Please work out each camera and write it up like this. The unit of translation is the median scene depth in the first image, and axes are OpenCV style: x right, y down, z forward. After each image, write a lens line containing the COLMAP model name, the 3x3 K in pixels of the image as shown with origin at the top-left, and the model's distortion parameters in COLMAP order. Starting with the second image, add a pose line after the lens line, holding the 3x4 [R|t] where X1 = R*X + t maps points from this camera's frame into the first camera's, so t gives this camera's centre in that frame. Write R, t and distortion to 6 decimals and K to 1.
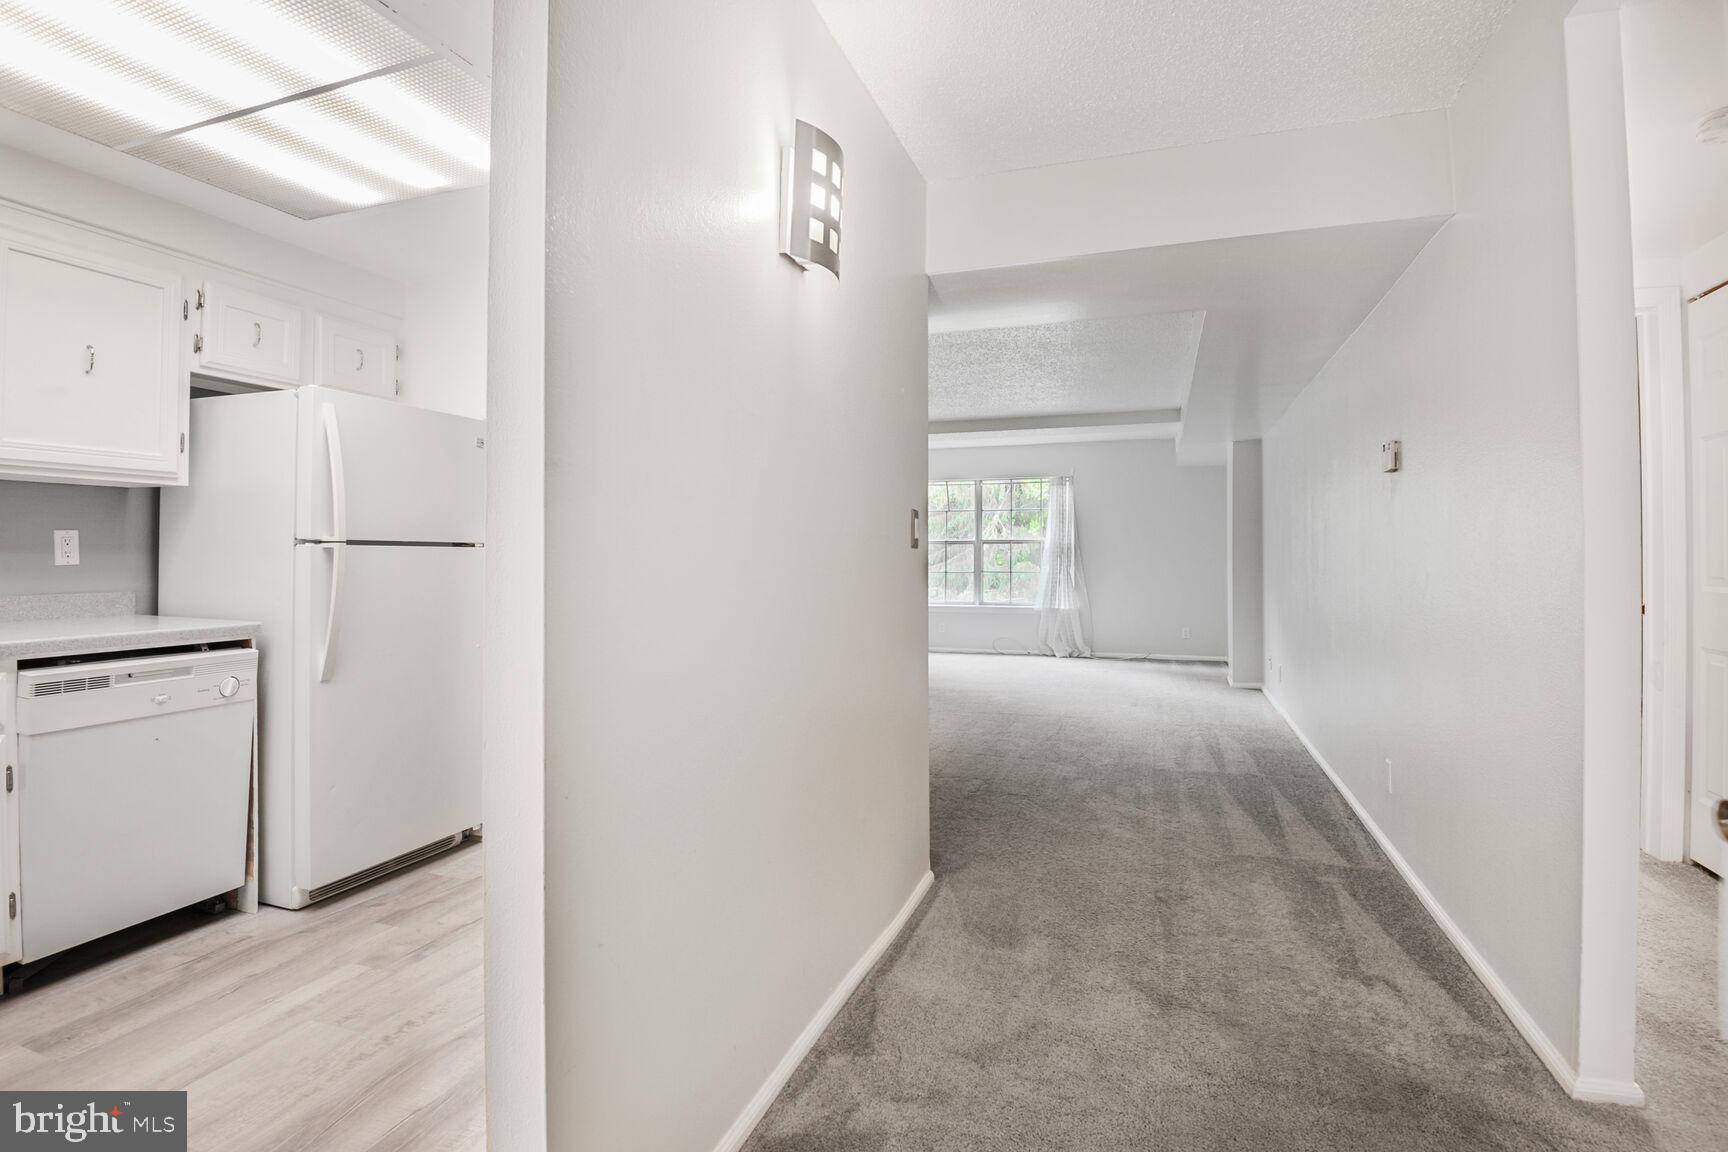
lens RADIAL K [[855.7, 0, 865.7], [0, 855.7, 549.2], [0, 0, 1]] dist [-0.003707, -0.023910]
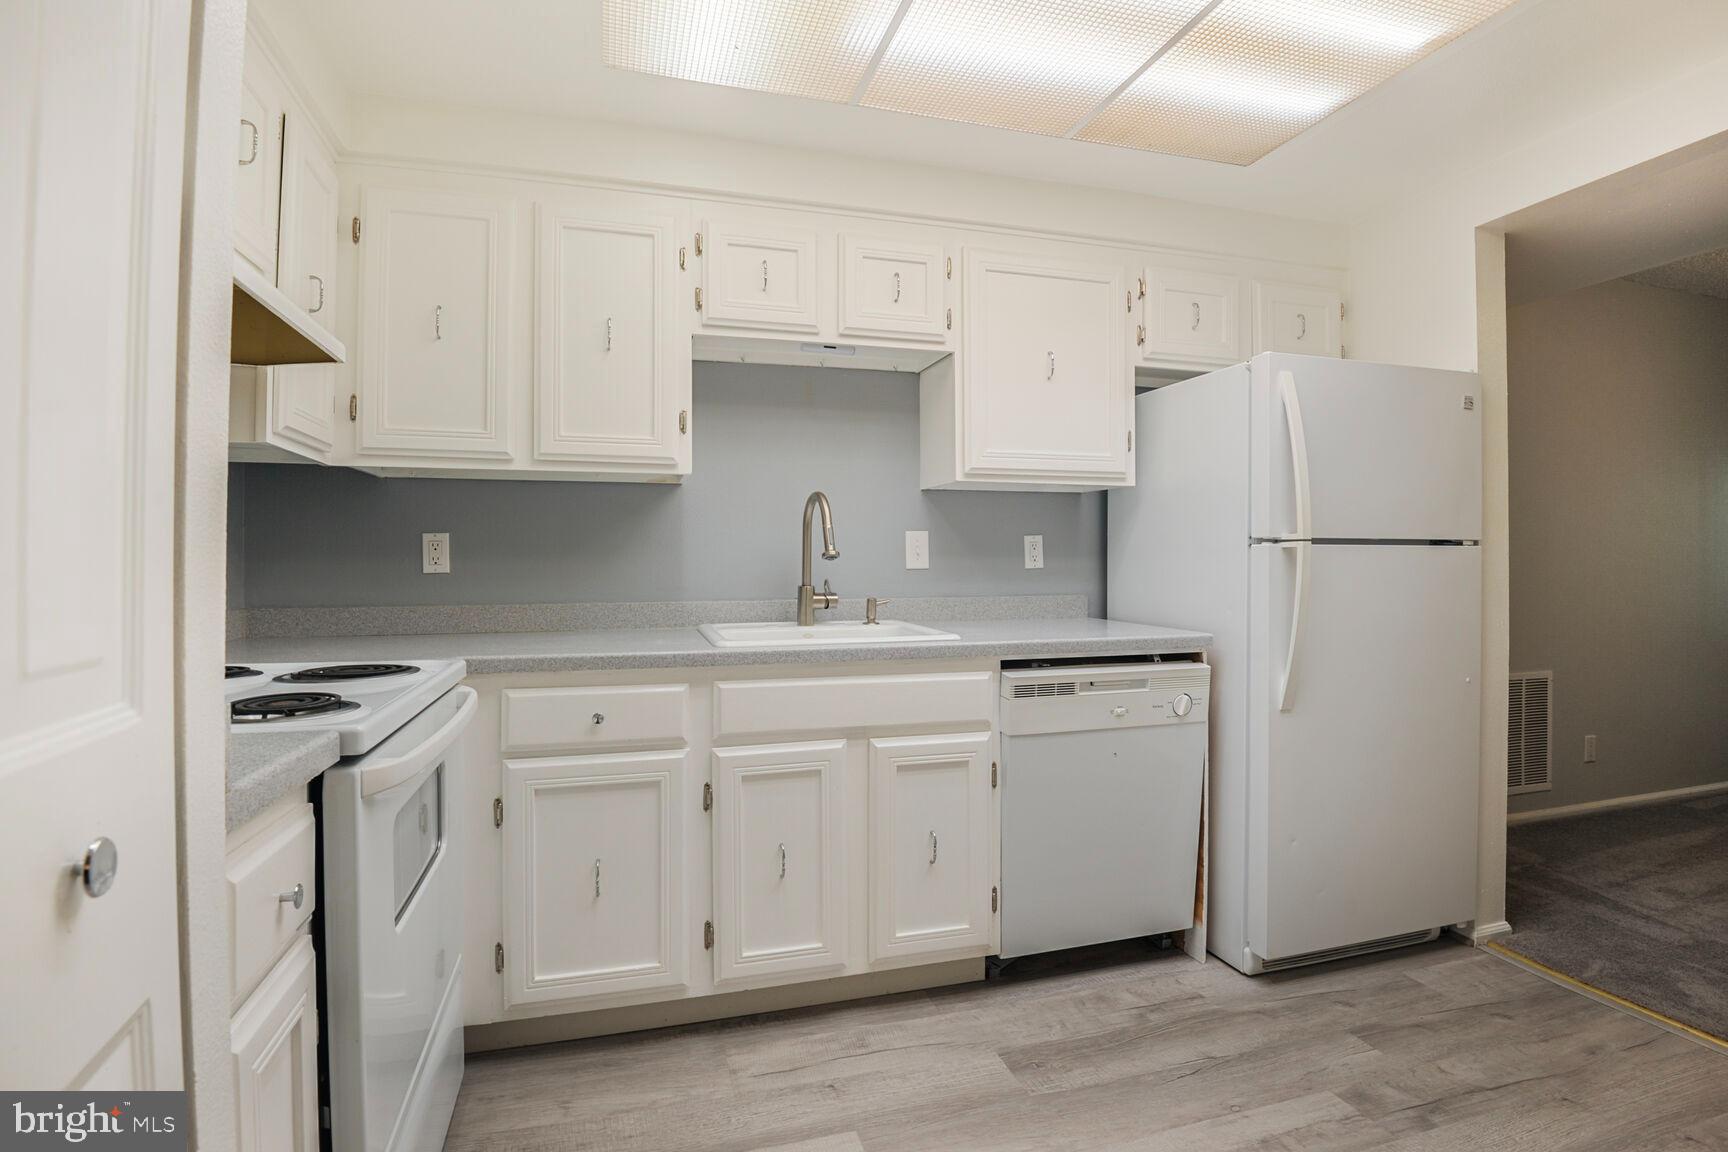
lens RADIAL K [[853.3, 0, 855.4], [0, 853.3, 566.0], [0, 0, 1]] dist [-0.004569, -0.027156]
pose [[0.580182, -0.000313, -0.814487, -0.194858], [0.009173, 0.999939, 0.006149, 0.006675], [0.814435, -0.011039, 0.580150, 0.177762]]
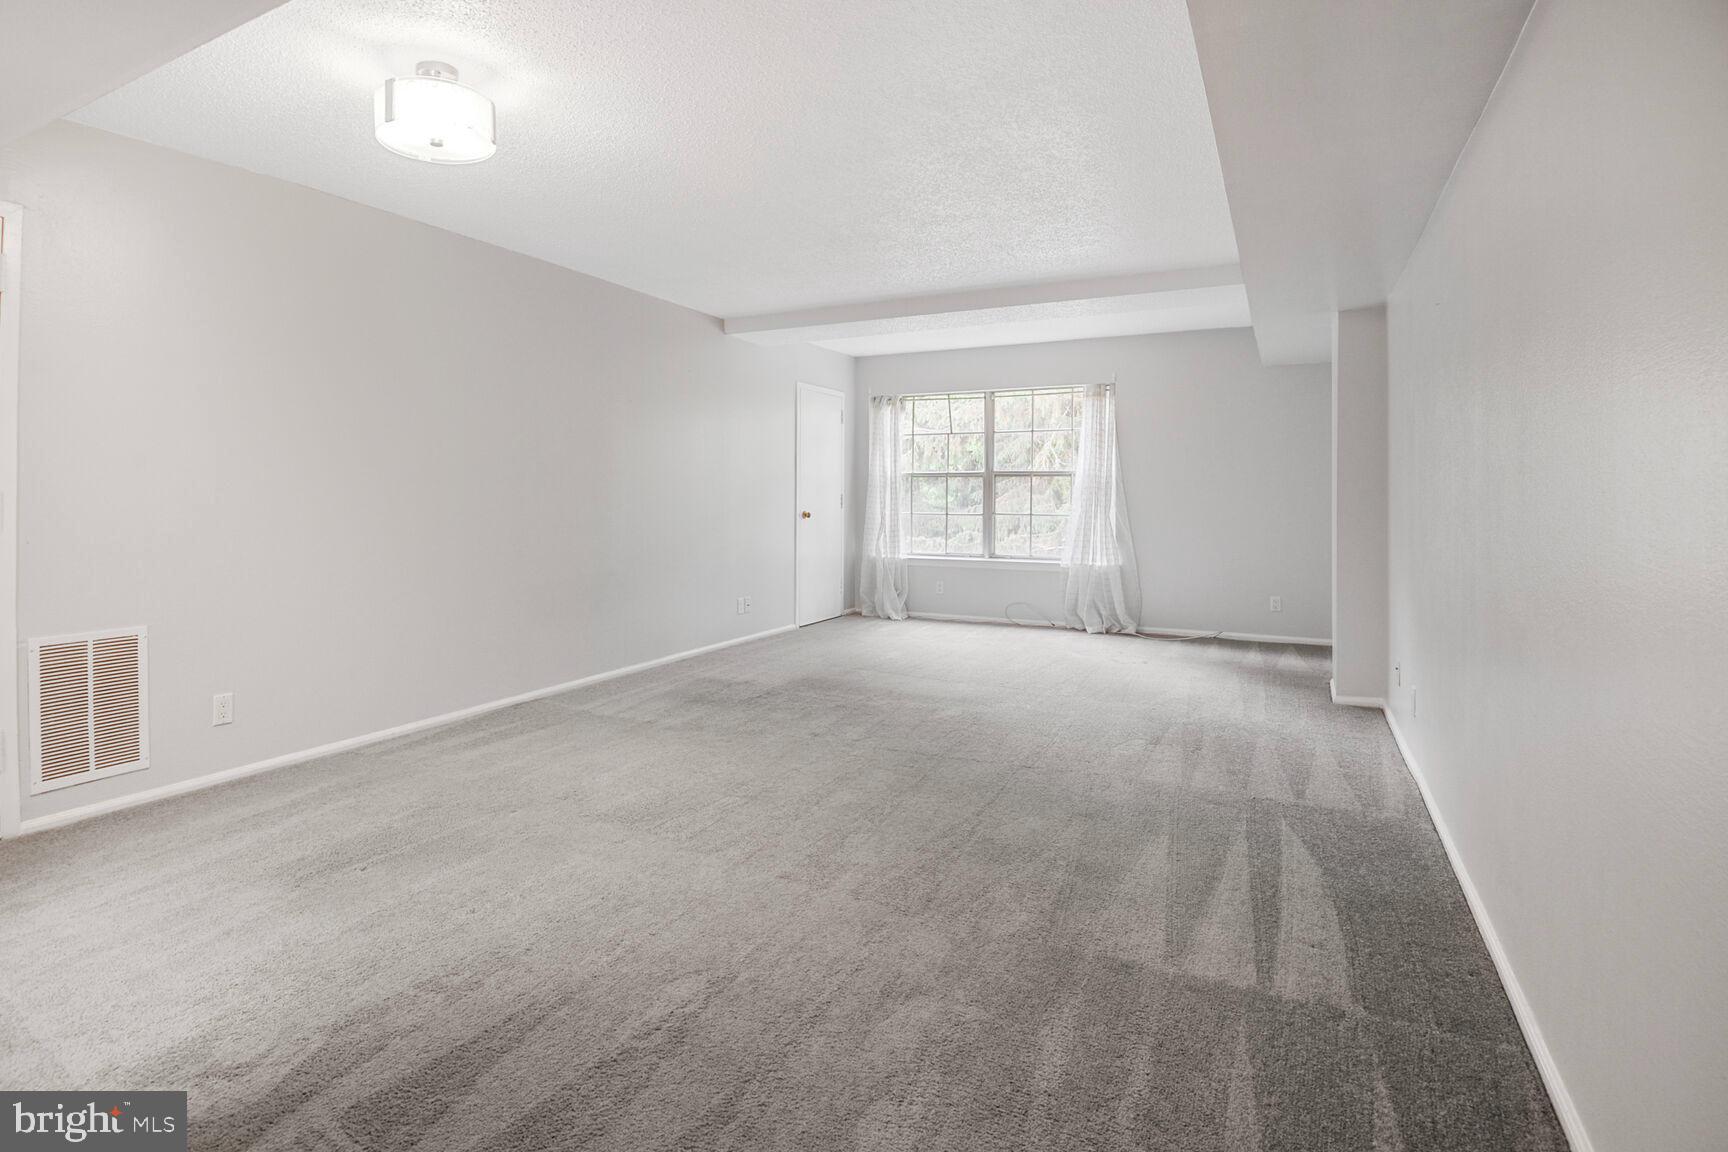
lens RADIAL K [[855.5, 0, 858.3], [0, 855.5, 492.1], [0, 0, 1]] dist [-0.001698, -0.026577]
pose [[0.990913, 0.002745, -0.134476, 0.449142], [-0.001972, 0.999981, 0.005883, 0.011335], [0.134490, -0.005564, 0.990899, 0.905193]]
